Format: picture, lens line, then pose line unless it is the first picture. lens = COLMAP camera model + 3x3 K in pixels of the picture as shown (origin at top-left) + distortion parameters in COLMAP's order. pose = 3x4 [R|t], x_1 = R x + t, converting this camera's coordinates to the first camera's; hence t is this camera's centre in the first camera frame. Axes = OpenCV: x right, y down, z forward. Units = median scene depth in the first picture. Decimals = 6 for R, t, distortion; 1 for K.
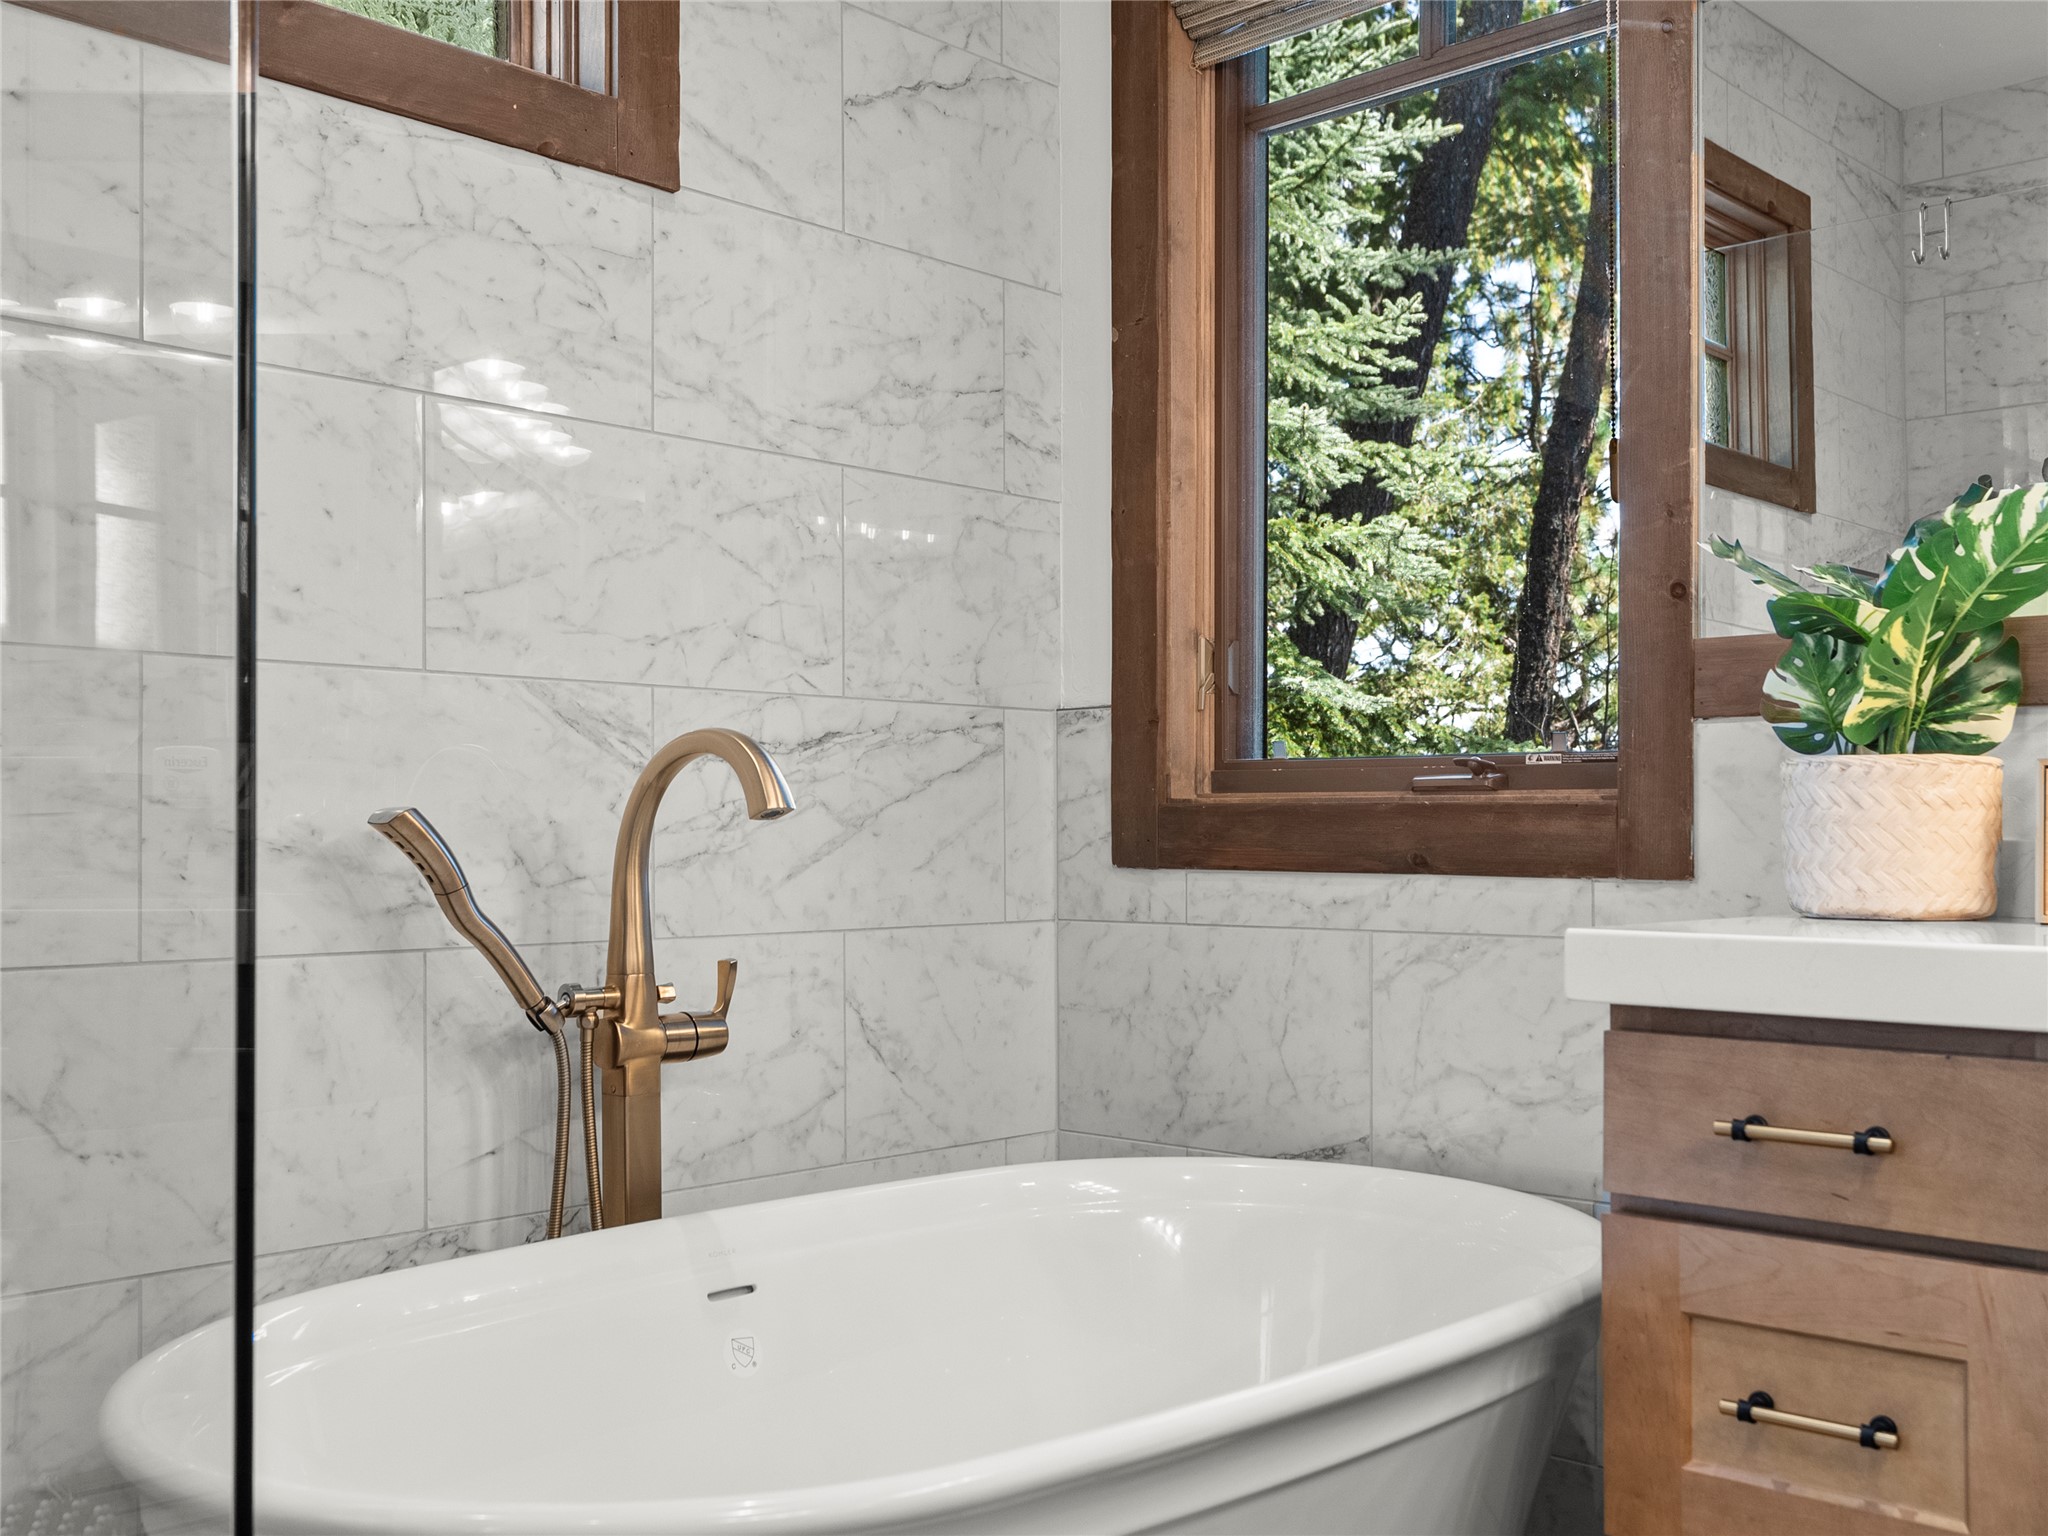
lens RADIAL K [[2035.8, 0, 1014.6], [0, 2035.8, 823.8], [0, 0, 1]] dist [0.011129, 0.007048]
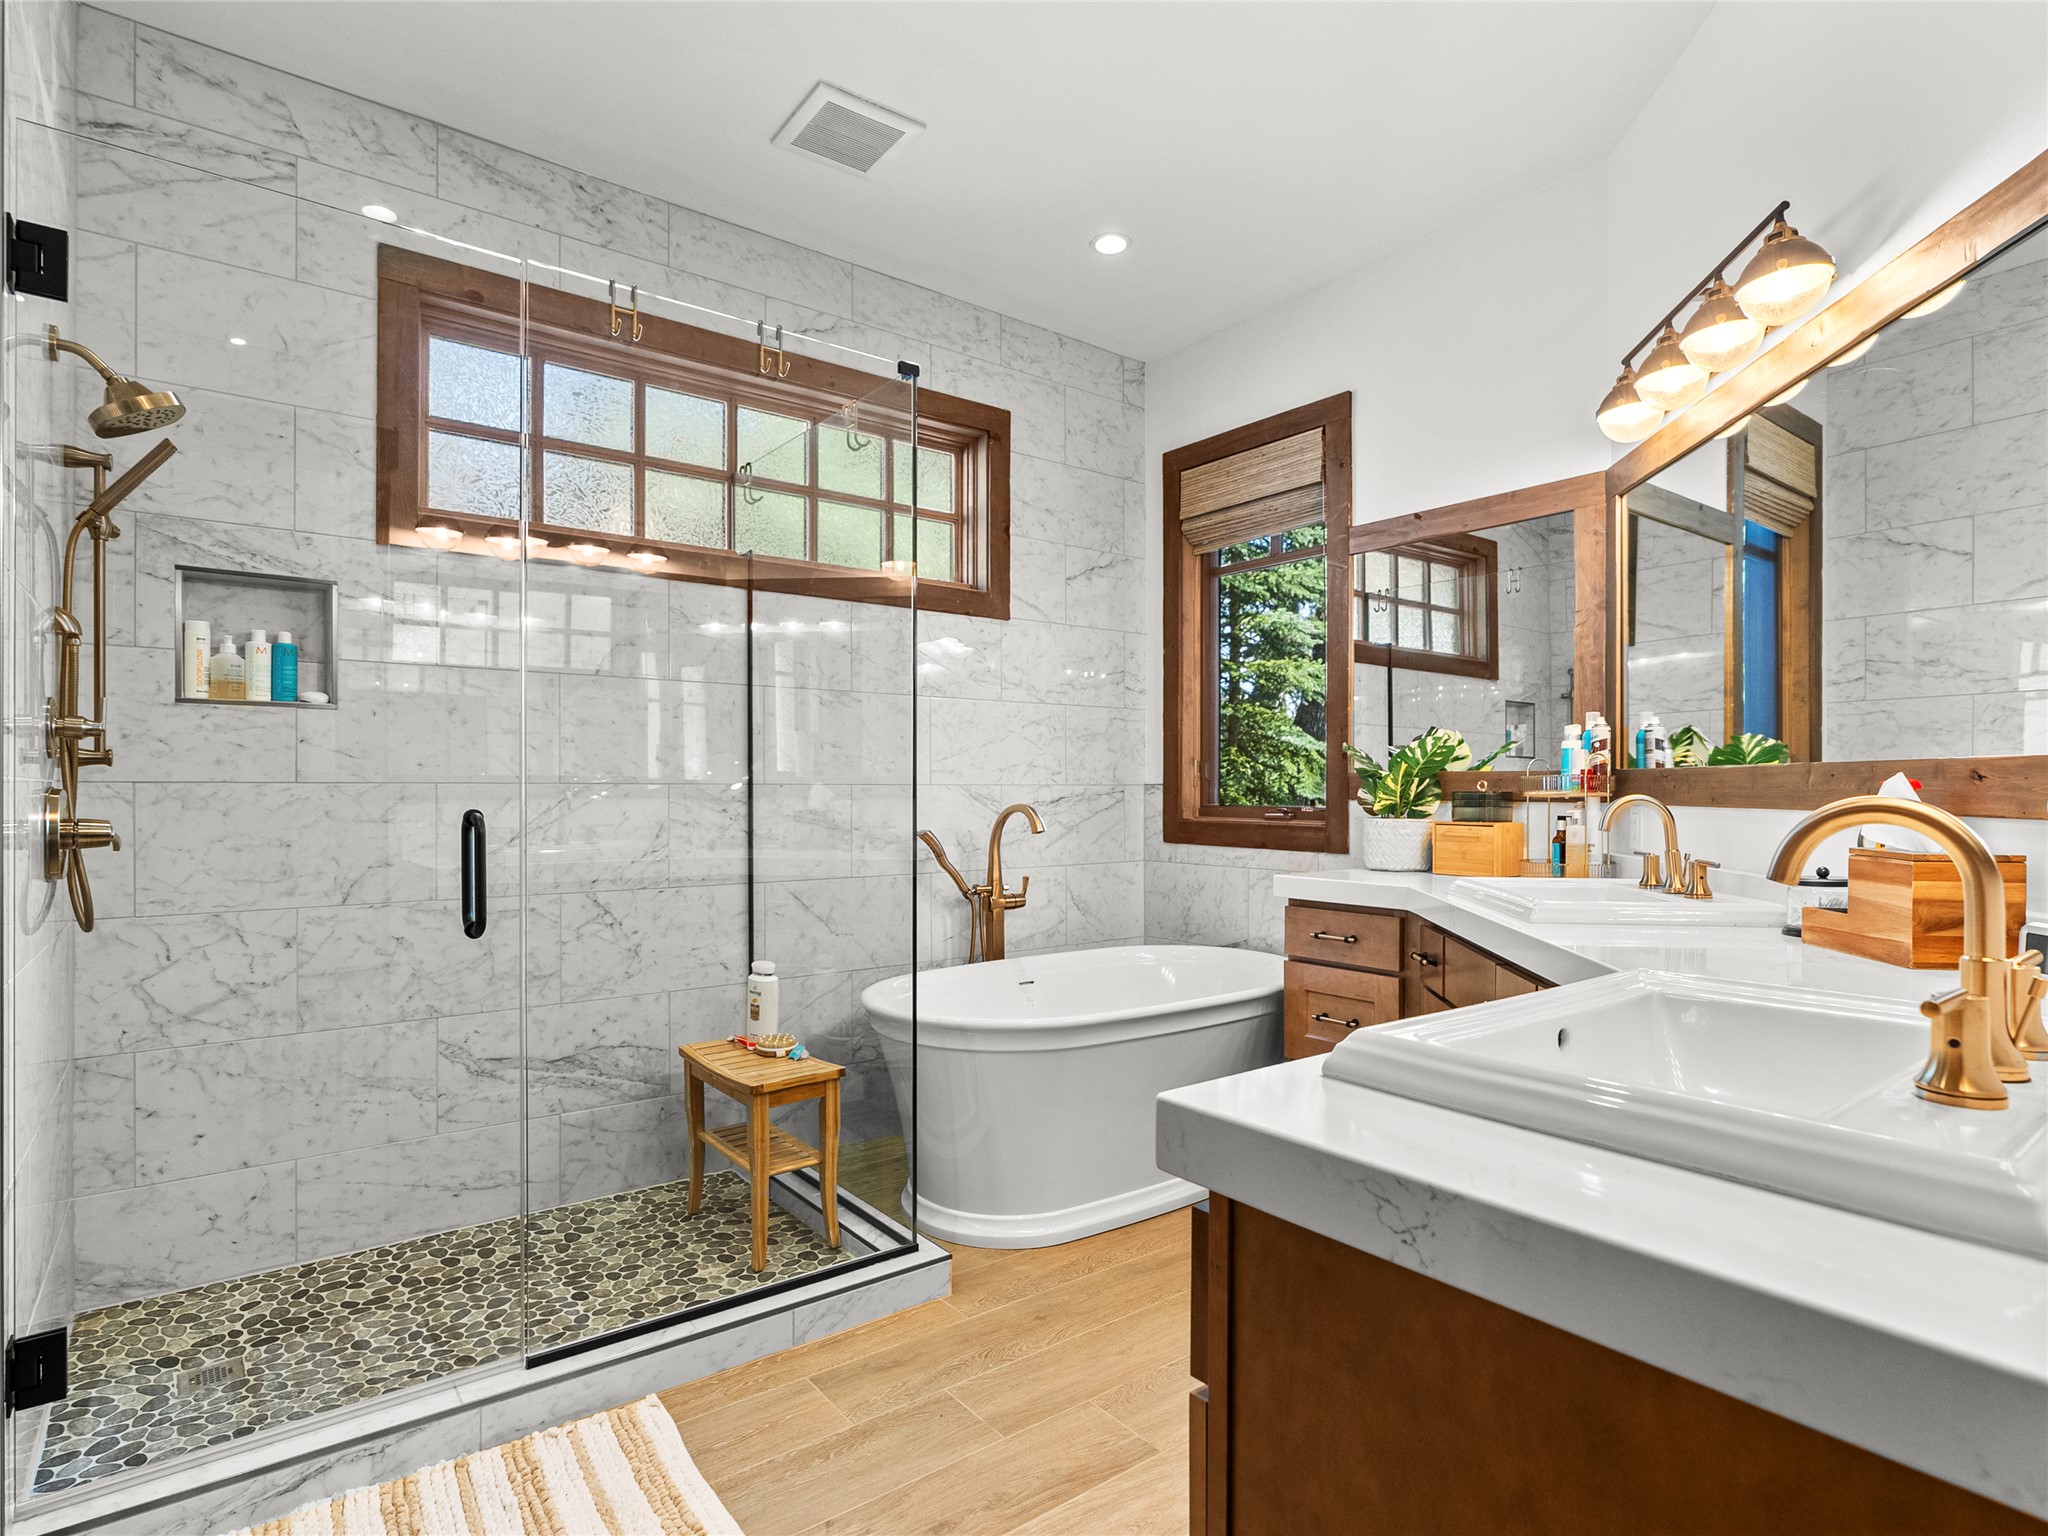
lens RADIAL K [[1085.5, 0, 1016.9], [0, 1085.5, 775.7], [0, 0, 1]] dist [0.002760, 0.000903]
pose [[0.987611, -0.001842, -0.156914, 0.097487], [0.000943, 0.999983, -0.005805, -0.071905], [0.156922, 0.005585, 0.987595, -0.585337]]
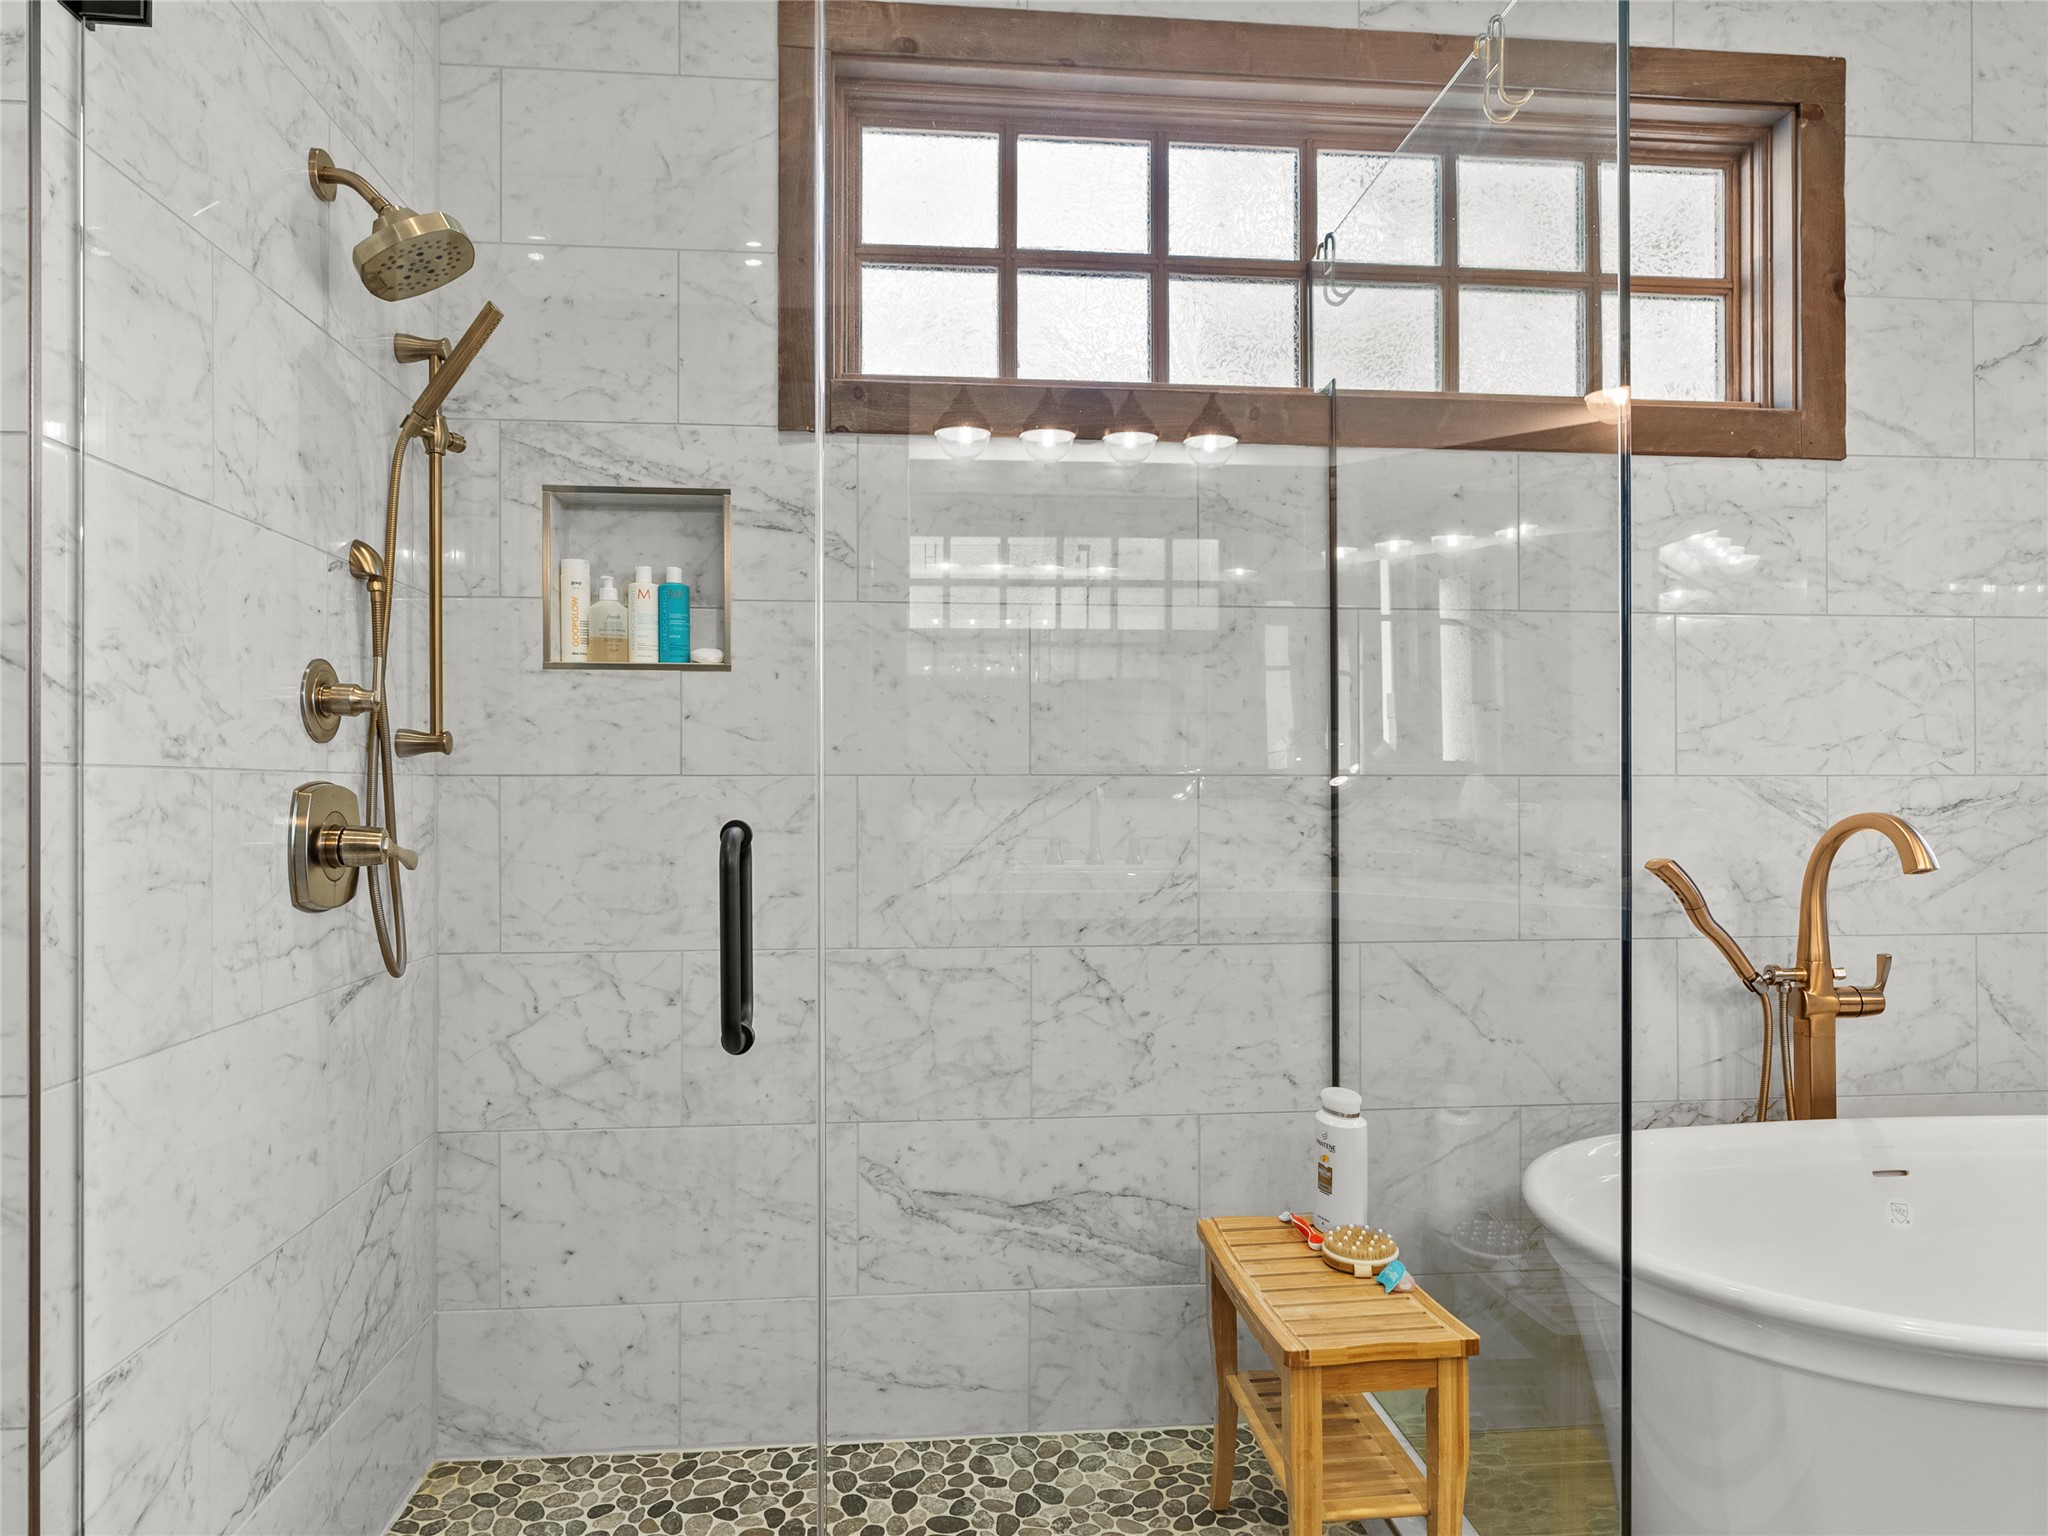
lens RADIAL K [[1290.6, 0, 1024.8], [0, 1290.6, 781.5], [0, 0, 1]] dist [-0.010286, 0.006572]
pose [[0.755345, -0.001154, -0.655326, 0.006575], [0.005051, 0.999979, 0.004061, -0.070089], [0.655308, -0.006378, 0.755335, -0.163904]]
